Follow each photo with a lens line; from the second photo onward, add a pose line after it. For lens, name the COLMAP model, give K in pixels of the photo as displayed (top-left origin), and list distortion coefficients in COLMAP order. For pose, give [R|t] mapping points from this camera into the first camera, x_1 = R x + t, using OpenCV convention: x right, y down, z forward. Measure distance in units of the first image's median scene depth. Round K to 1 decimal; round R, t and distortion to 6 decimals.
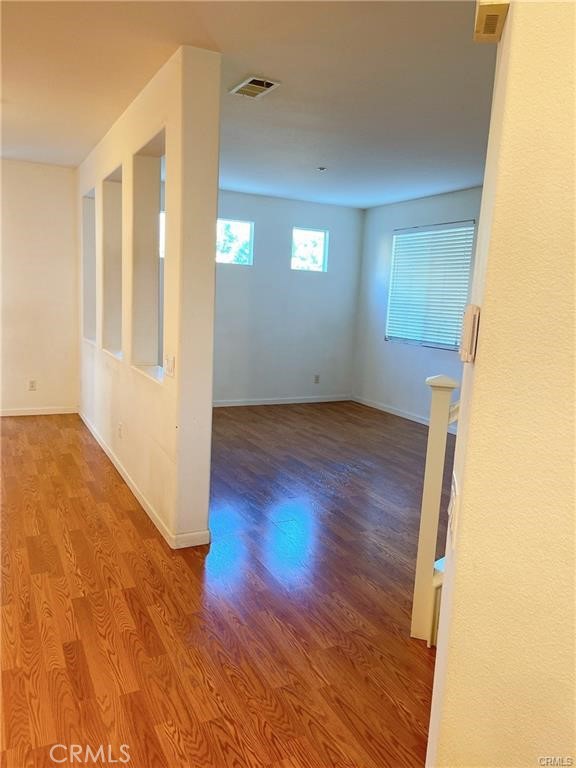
lens RADIAL K [[576.6, 0, 284.9], [0, 576.6, 390.1], [0, 0, 1]] dist [0.058346, -0.066670]
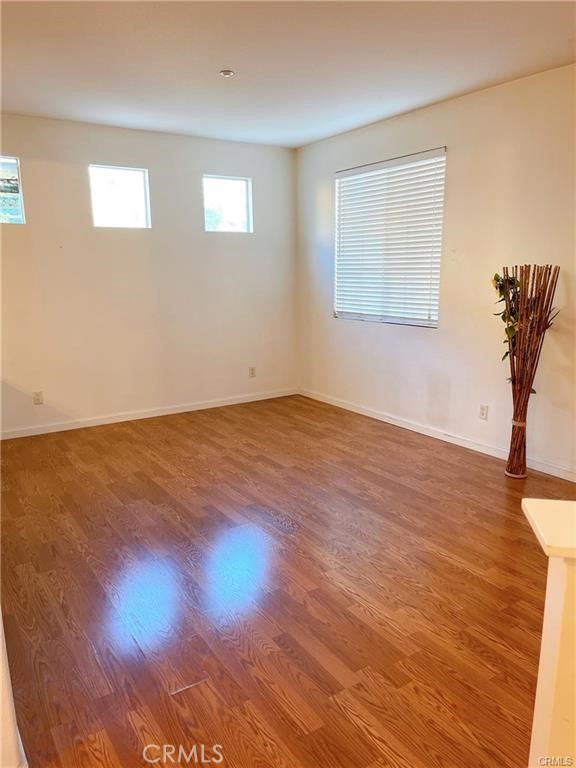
lens RADIAL K [[576.6, 0, 288.2], [0, 576.6, 382.2], [0, 0, 1]] dist [0.058346, -0.066670]
pose [[0.992288, -0.080141, 0.094560, 0.034279], [0.076670, 0.996262, 0.039793, -0.038536], [-0.097395, -0.032236, 0.994724, 0.254356]]
